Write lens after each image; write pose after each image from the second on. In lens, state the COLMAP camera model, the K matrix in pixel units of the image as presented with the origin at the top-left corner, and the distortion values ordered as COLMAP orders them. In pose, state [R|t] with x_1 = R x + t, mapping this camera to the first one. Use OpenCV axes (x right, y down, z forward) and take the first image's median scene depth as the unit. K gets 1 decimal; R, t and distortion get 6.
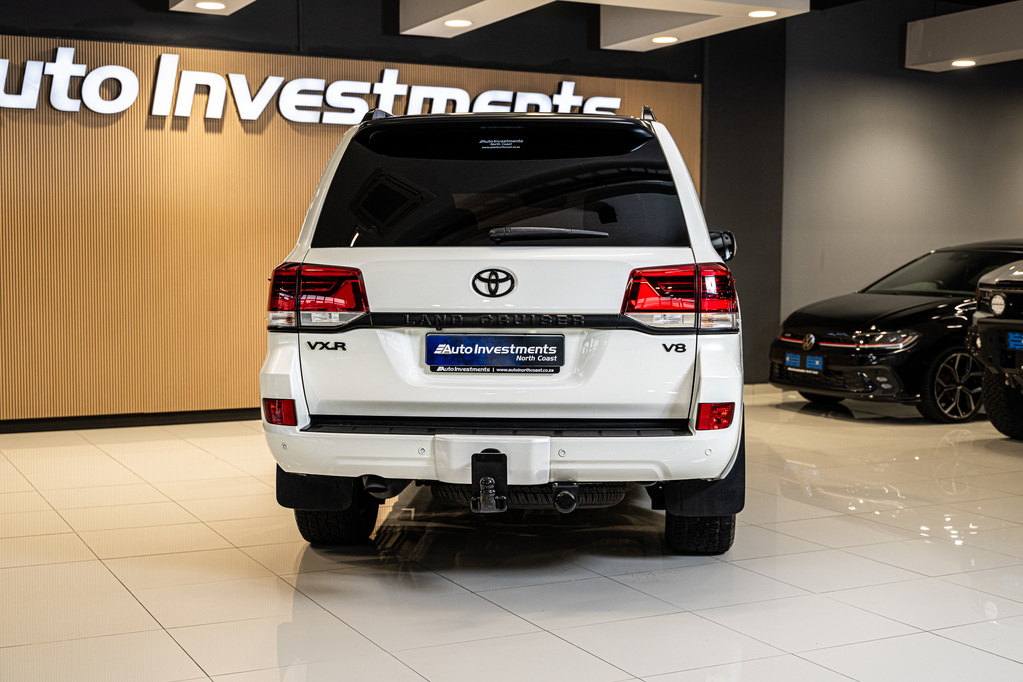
lens RADIAL K [[1381.9, 0, 504.6], [0, 1381.9, 340.2], [0, 0, 1]] dist [-0.027485, 0.000000]
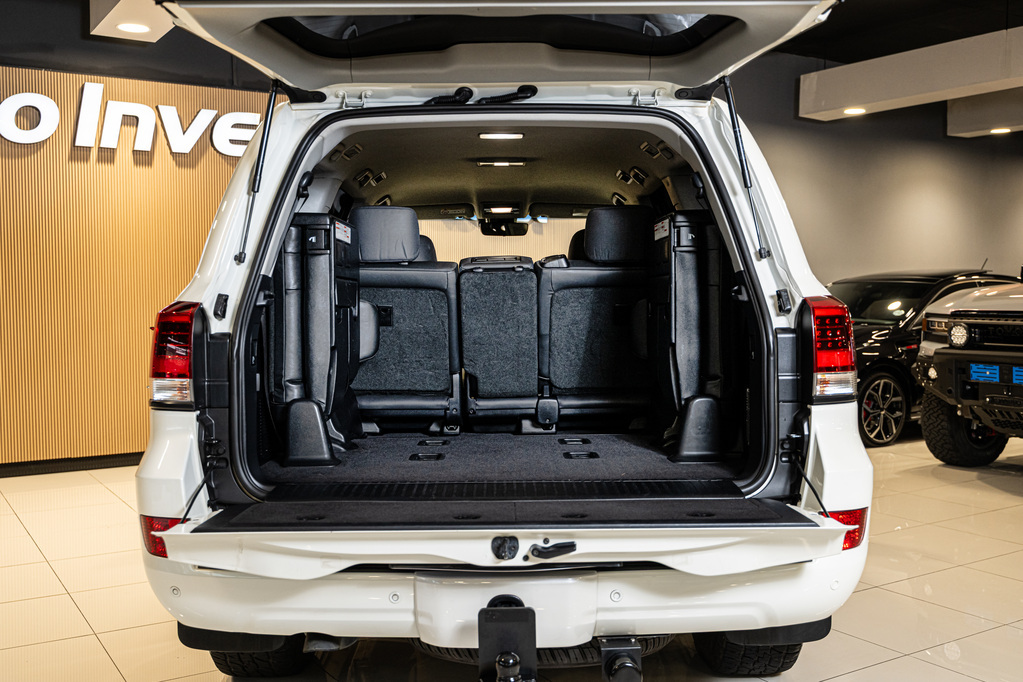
lens RADIAL K [[1035.1, 0, 511.0], [0, 1035.1, 340.3], [0, 0, 1]] dist [-0.016957, 0.000000]
pose [[0.995344, -0.013433, 0.095446, -0.025145], [0.014628, 0.999823, -0.011834, -0.015772], [-0.095270, 0.013175, 0.995364, 0.259866]]
